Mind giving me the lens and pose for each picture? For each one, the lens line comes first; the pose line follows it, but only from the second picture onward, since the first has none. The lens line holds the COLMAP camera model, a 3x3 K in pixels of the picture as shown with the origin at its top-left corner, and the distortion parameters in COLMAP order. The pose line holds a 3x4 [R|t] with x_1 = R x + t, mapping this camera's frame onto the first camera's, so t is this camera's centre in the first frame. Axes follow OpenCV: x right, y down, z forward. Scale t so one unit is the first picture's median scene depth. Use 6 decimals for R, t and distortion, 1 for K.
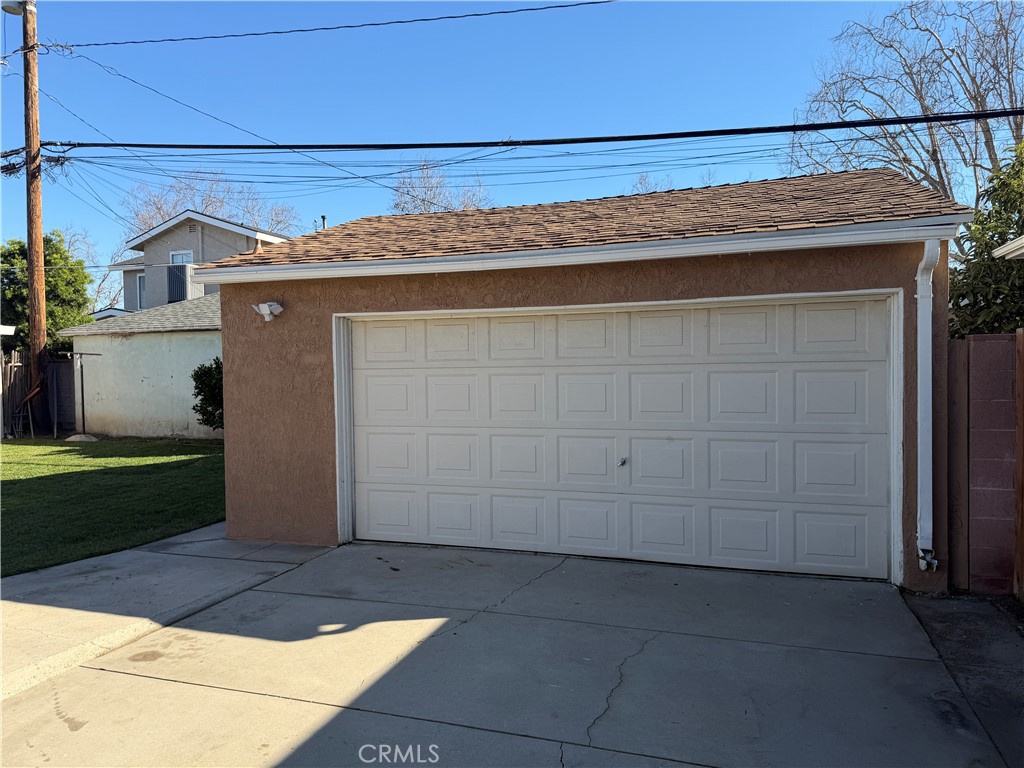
lens RADIAL K [[728.3, 0, 505.5], [0, 728.3, 385.0], [0, 0, 1]] dist [0.056868, -0.057499]
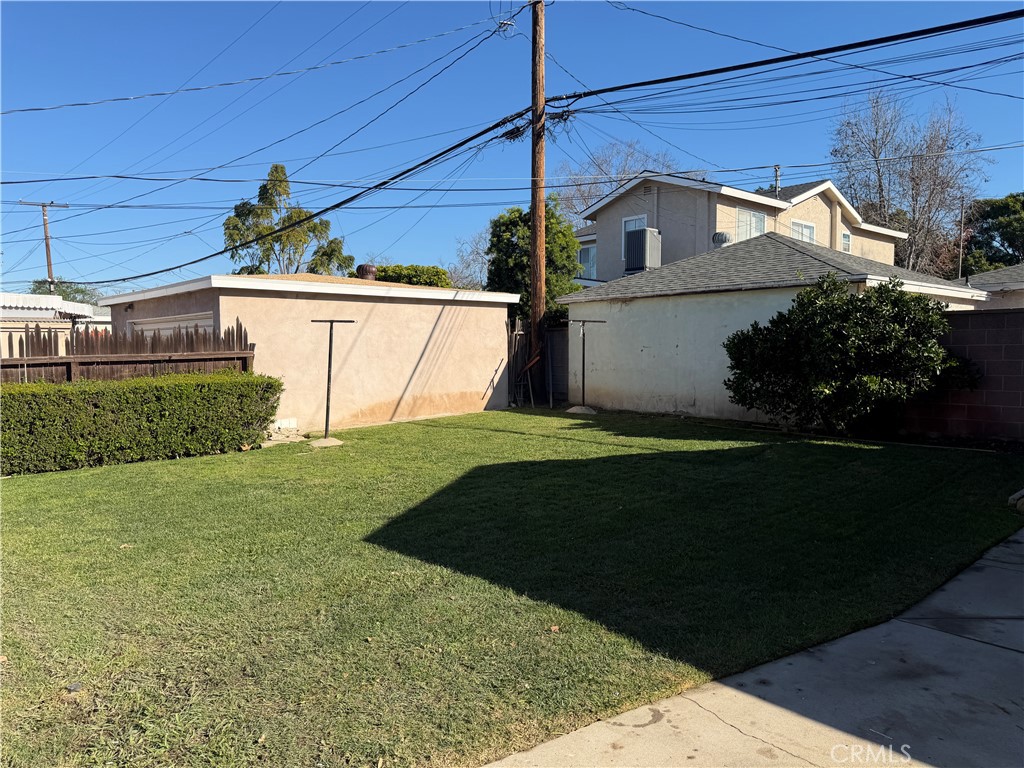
lens RADIAL K [[728.3, 0, 517.9], [0, 728.3, 389.7], [0, 0, 1]] dist [0.056868, -0.057499]
pose [[0.886518, 0.036285, -0.461270, -0.494027], [-0.017141, 0.998811, 0.045627, 0.009617], [0.462377, -0.032542, 0.886086, 0.304325]]
